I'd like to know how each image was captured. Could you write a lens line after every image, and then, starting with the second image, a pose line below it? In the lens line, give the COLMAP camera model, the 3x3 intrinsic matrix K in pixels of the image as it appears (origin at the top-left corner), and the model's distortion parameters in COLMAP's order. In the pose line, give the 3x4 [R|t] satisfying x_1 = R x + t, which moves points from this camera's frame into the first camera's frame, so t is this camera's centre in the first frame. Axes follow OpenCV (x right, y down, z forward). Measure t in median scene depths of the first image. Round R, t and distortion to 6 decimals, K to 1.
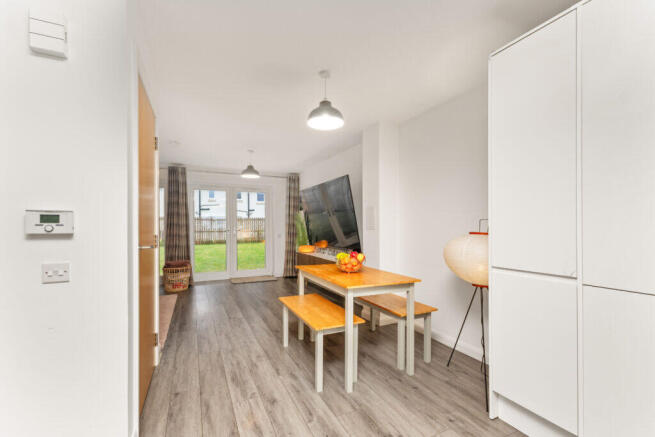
lens RADIAL K [[276.7, 0, 326.0], [0, 276.7, 224.7], [0, 0, 1]] dist [0.001477, 0.000100]
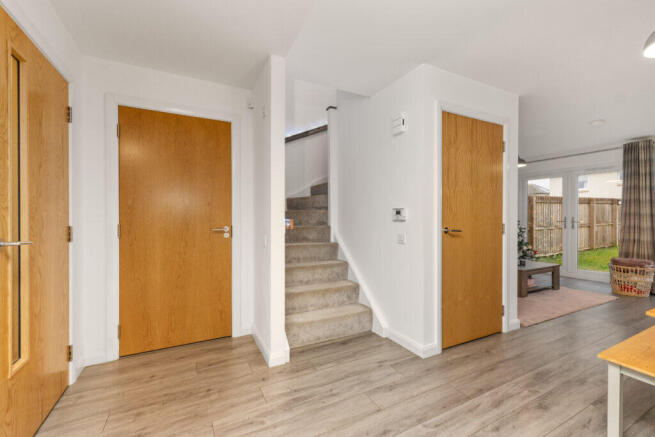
lens RADIAL K [[274.1, 0, 326.8], [0, 274.1, 213.5], [0, 0, 1]] dist [-0.001326, -0.000233]
pose [[0.023840, -0.009387, -0.999672, 0.701164], [0.006053, 0.999939, -0.009245, 0.001272], [0.999697, -0.005830, 0.023895, 0.267458]]
